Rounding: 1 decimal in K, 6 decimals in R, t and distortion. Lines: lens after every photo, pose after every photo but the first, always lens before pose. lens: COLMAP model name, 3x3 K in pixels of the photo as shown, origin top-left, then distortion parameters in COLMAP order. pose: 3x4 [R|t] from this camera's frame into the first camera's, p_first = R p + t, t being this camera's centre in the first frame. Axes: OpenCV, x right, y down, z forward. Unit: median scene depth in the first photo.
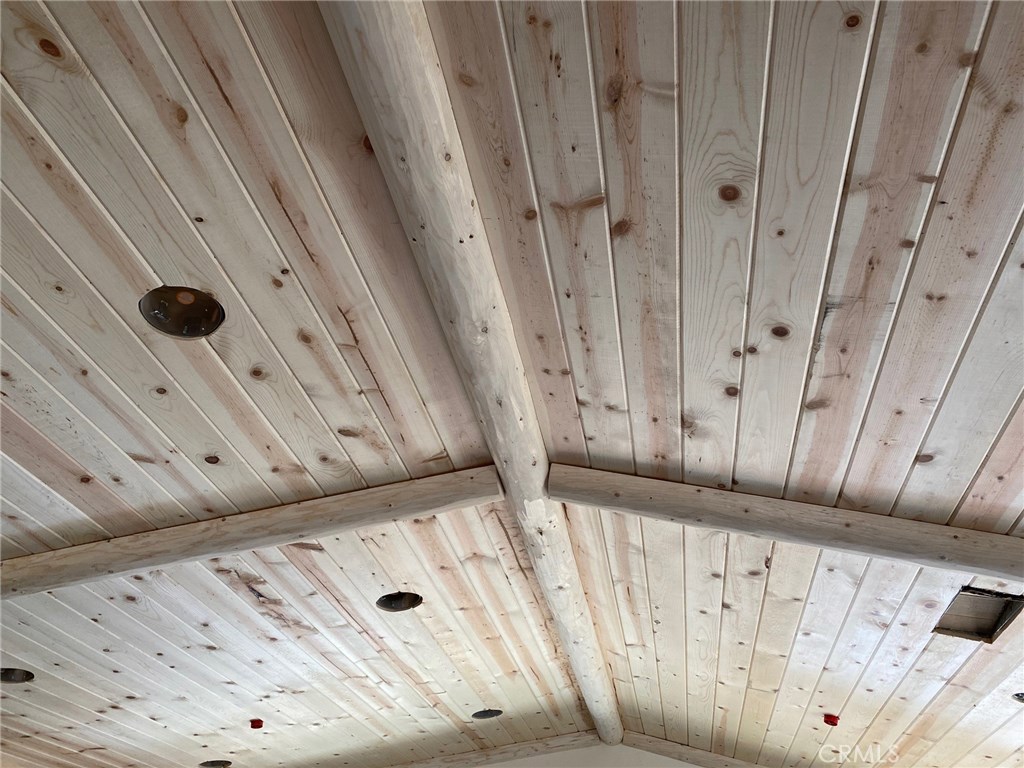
lens RADIAL K [[779.5, 0, 512.0], [0, 779.5, 384.0], [0, 0, 1]] dist [0.049250, -0.069414]
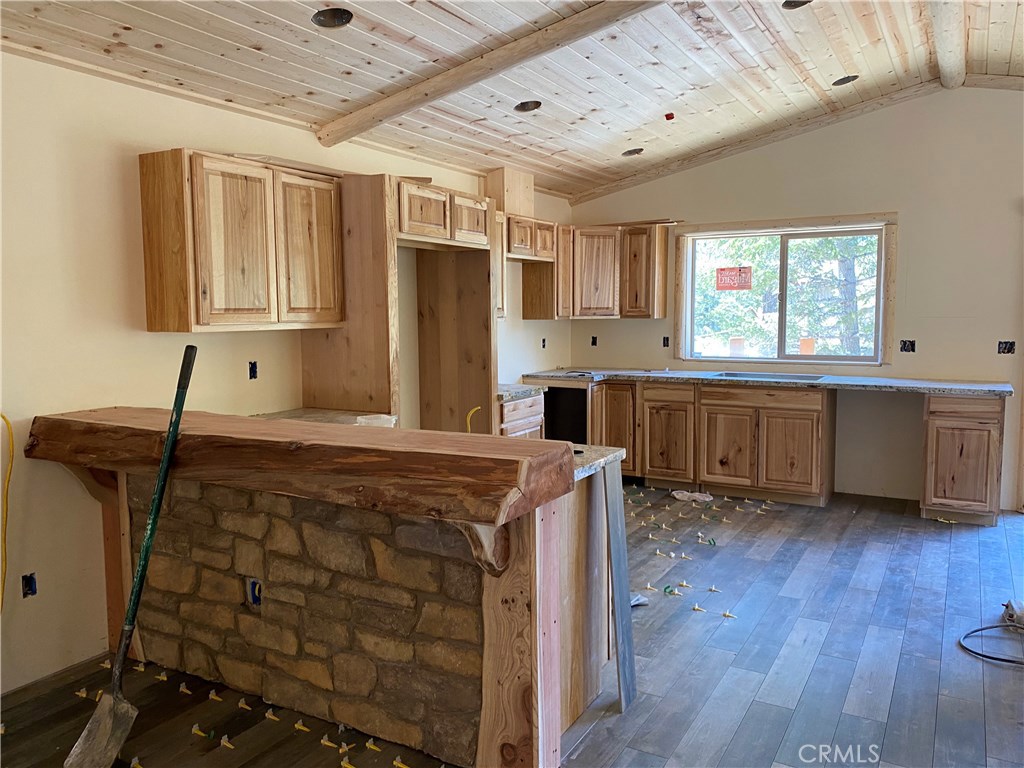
lens RADIAL K [[779.5, 0, 512.0], [0, 779.5, 384.0], [0, 0, 1]] dist [0.049250, -0.069414]
pose [[0.937010, -0.048499, -0.345919, -0.151545], [0.264388, 0.745669, 0.611618, -0.146711], [0.228278, -0.664550, 0.711522, -0.393246]]
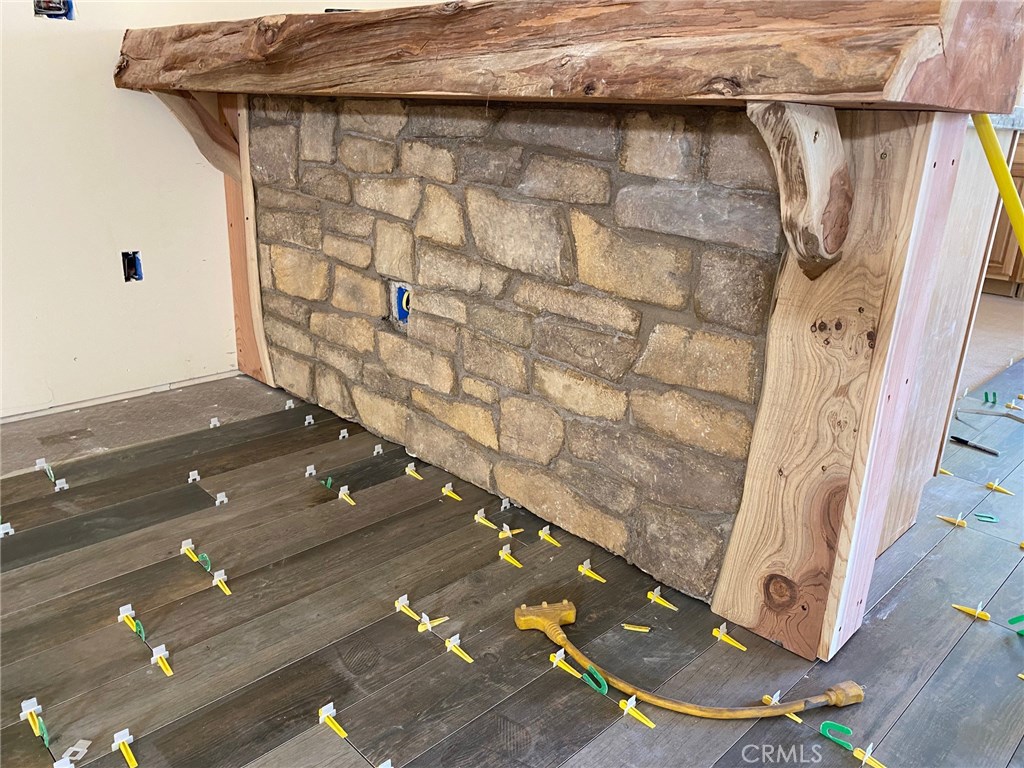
lens RADIAL K [[779.5, 0, 512.0], [0, 779.5, 384.0], [0, 0, 1]] dist [0.049250, -0.069414]
pose [[0.817469, 0.145889, -0.557190, -0.323870], [0.359323, 0.626881, 0.691309, 0.147644], [0.450146, -0.765334, 0.460034, -0.273759]]
